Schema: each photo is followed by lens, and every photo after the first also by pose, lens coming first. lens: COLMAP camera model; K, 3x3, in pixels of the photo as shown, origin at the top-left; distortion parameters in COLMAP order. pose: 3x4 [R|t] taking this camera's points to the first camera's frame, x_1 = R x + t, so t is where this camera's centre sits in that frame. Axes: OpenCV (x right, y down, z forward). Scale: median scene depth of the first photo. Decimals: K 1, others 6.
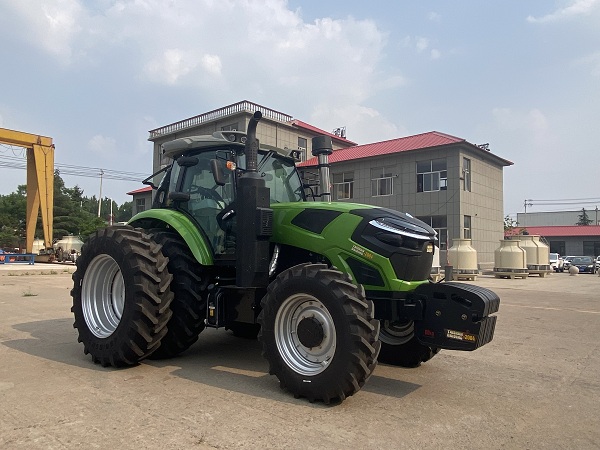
lens RADIAL K [[455.9, 0, 300.0], [0, 455.9, 225.0], [0, 0, 1]] dist [0.000002, -0.002050]
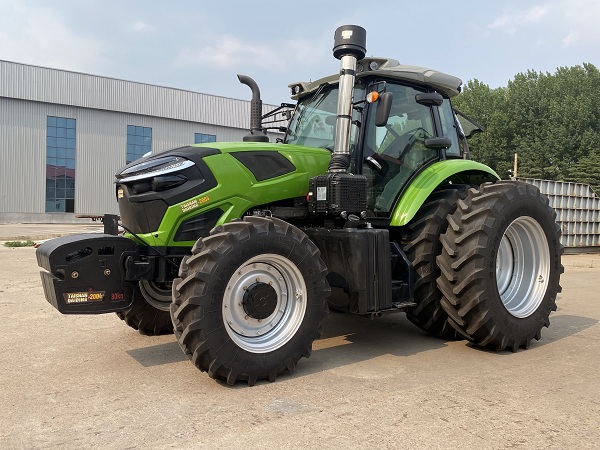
lens RADIAL K [[467.0, 0, 300.0], [0, 467.0, 225.0], [0, 0, 1]] dist [0.002732, 0.005773]
pose [[-0.274701, 0.008872, -0.961489, 0.997849], [0.054458, 0.998496, -0.006345, 0.111848], [0.959986, -0.054104, -0.274771, 1.502772]]
